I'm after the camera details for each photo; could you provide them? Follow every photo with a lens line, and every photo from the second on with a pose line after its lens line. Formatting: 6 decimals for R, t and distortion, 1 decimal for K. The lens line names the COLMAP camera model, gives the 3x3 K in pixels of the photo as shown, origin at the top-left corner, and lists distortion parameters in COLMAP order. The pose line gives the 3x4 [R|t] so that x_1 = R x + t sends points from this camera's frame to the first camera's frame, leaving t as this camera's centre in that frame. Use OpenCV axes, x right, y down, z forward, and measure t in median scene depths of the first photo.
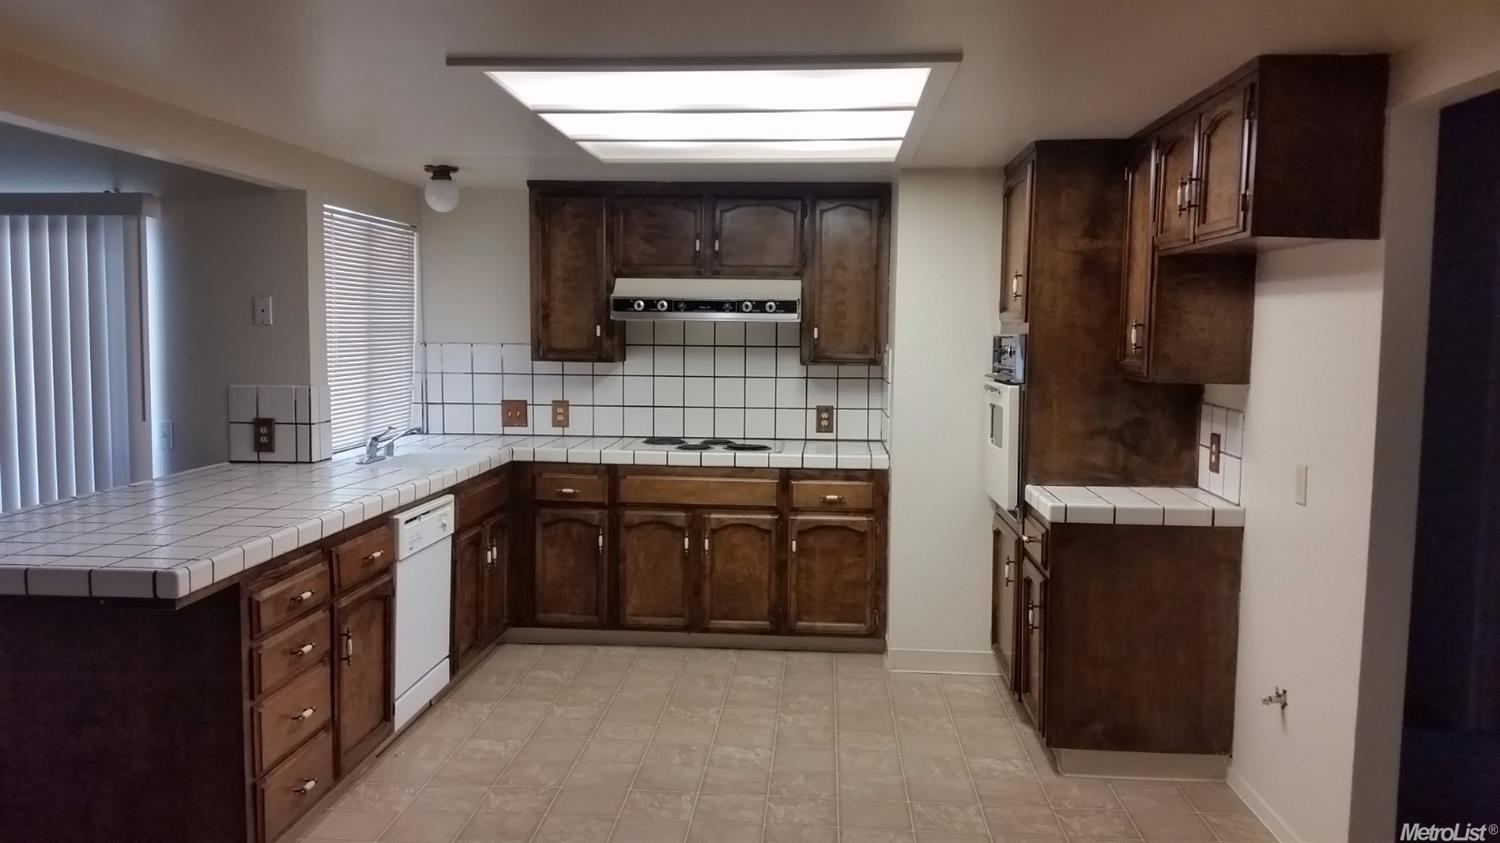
lens RADIAL K [[1224.5, 0, 750.0], [0, 1224.5, 421.5], [0, 0, 1]] dist [0.202119, -0.494880]
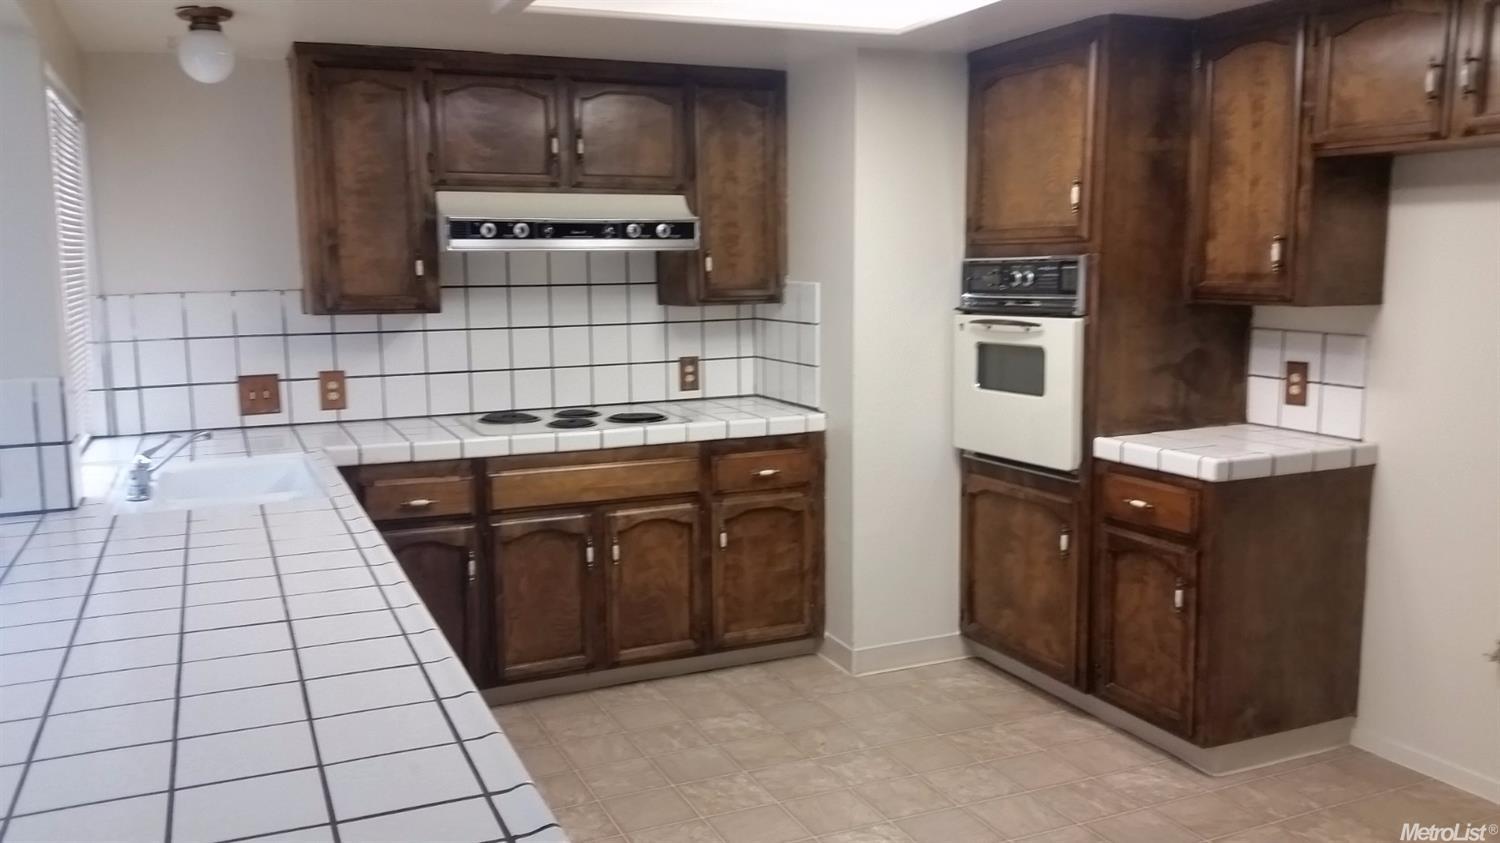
lens RADIAL K [[1224.5, 0, 750.0], [0, 1224.5, 421.5], [0, 0, 1]] dist [0.202119, -0.494880]
pose [[0.885020, -0.083996, 0.457913, -0.295515], [0.059913, 0.995960, 0.066896, -0.023821], [-0.461682, -0.031769, 0.886476, 0.300408]]
